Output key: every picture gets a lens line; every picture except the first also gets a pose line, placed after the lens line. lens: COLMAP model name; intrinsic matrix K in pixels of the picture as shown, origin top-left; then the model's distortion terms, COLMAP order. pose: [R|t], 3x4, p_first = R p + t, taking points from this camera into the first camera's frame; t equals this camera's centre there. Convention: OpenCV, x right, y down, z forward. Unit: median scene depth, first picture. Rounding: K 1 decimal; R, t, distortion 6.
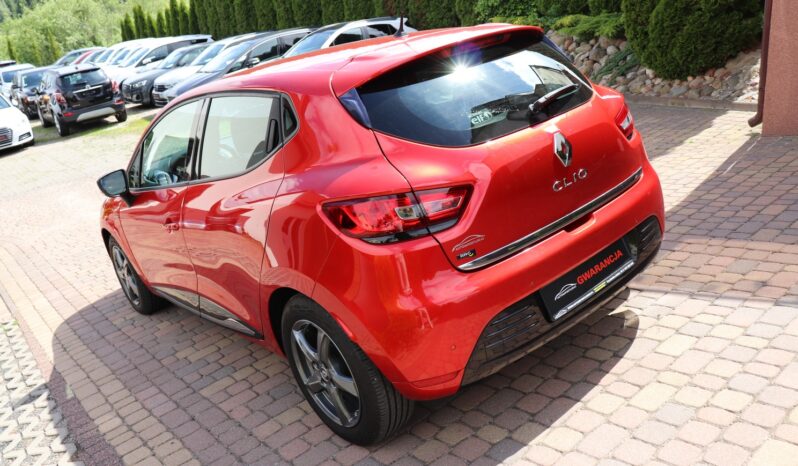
lens RADIAL K [[659.1, 0, 383.1], [0, 659.1, 231.8], [0, 0, 1]] dist [-0.110092, 0.015665]
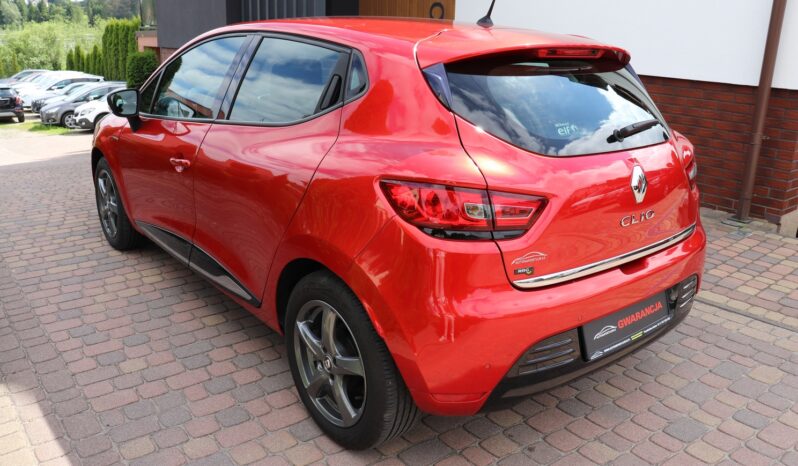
lens RADIAL K [[659.1, 0, 383.1], [0, 659.1, 231.8], [0, 0, 1]] dist [-0.110092, 0.015665]
pose [[0.968736, 0.234786, 0.080164, -0.141356], [-0.235377, 0.971902, -0.002131, 0.028556], [-0.078412, -0.016805, 0.996779, 0.101989]]
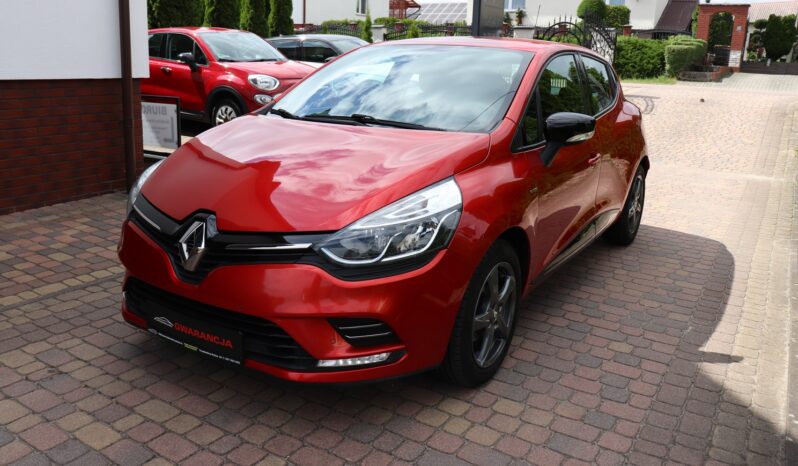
lens RADIAL K [[659.1, 0, 383.1], [0, 659.1, 231.8], [0, 0, 1]] dist [-0.110092, 0.015665]
pose [[-0.343289, -0.023344, 0.938940, -1.274314], [0.307498, 0.941803, 0.135840, -0.152046], [-0.887467, 0.335354, -0.316132, 1.735807]]
